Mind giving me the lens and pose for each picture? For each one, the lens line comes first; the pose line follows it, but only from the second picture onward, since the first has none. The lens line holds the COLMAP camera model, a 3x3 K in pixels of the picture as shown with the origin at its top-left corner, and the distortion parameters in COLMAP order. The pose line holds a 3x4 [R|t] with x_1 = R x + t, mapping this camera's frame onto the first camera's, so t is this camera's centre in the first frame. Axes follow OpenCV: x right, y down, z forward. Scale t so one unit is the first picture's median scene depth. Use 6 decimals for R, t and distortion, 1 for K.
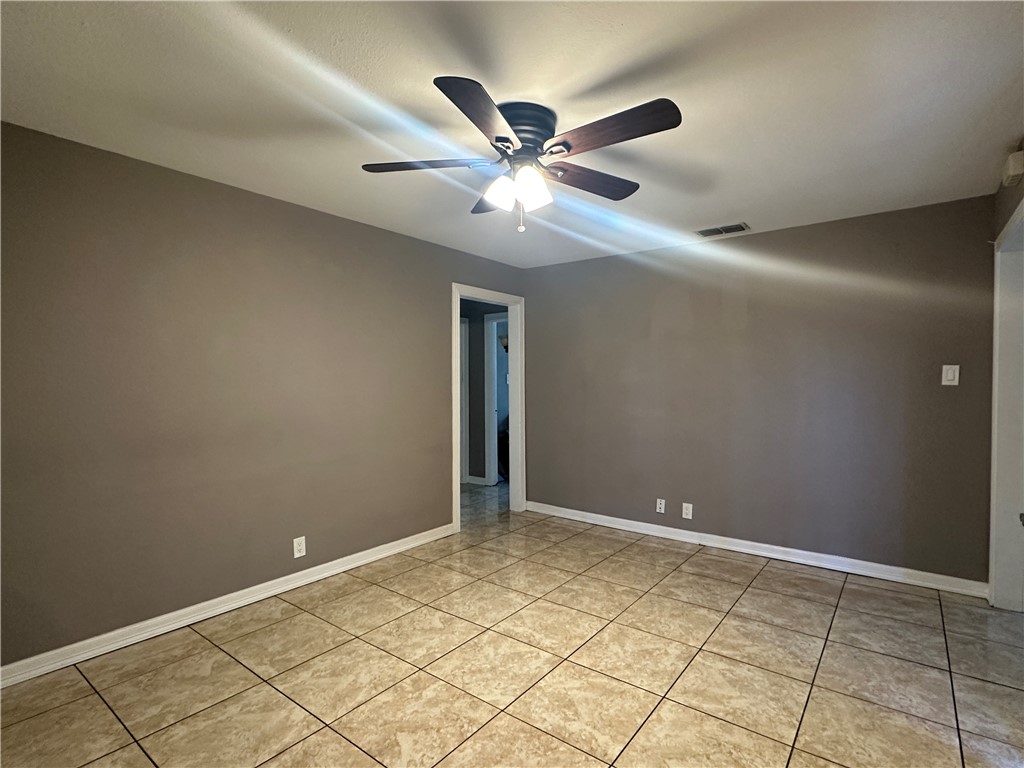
lens RADIAL K [[516.7, 0, 513.5], [0, 516.7, 382.7], [0, 0, 1]] dist [-0.000808, 0.000118]
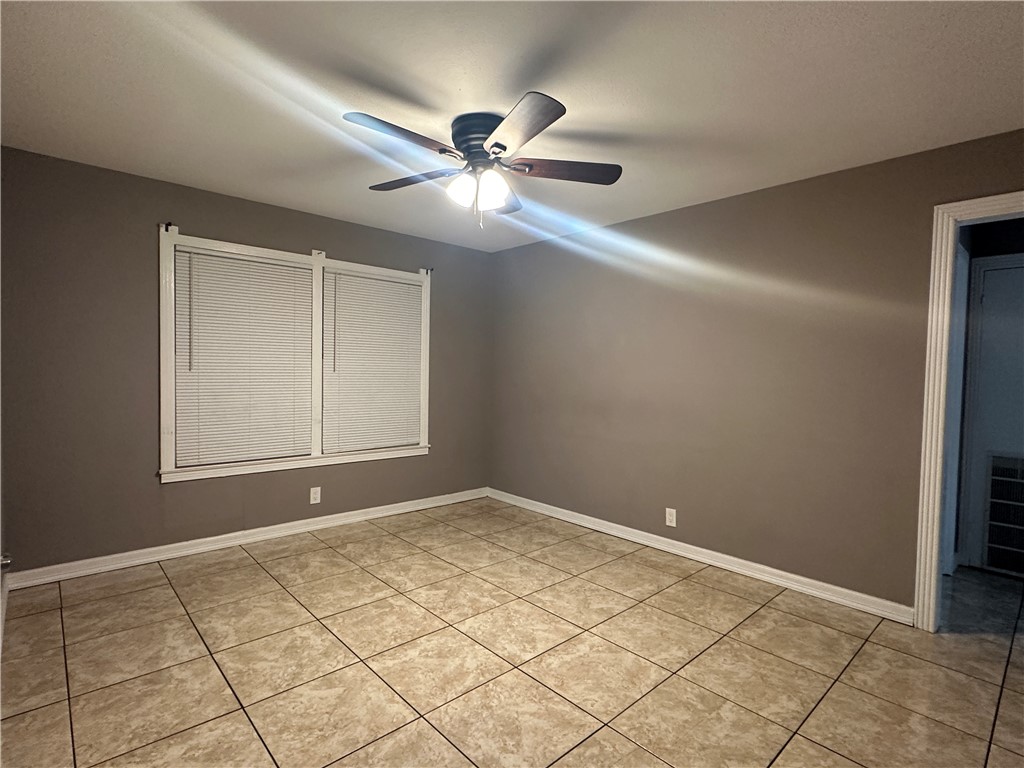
lens RADIAL K [[516.7, 0, 508.4], [0, 516.7, 385.6], [0, 0, 1]] dist [-0.000808, 0.000118]
pose [[-0.174663, 0.031514, -0.984124, 0.928867], [-0.027414, 0.998945, 0.036854, 0.003669], [0.984247, 0.033415, -0.173615, 1.062378]]
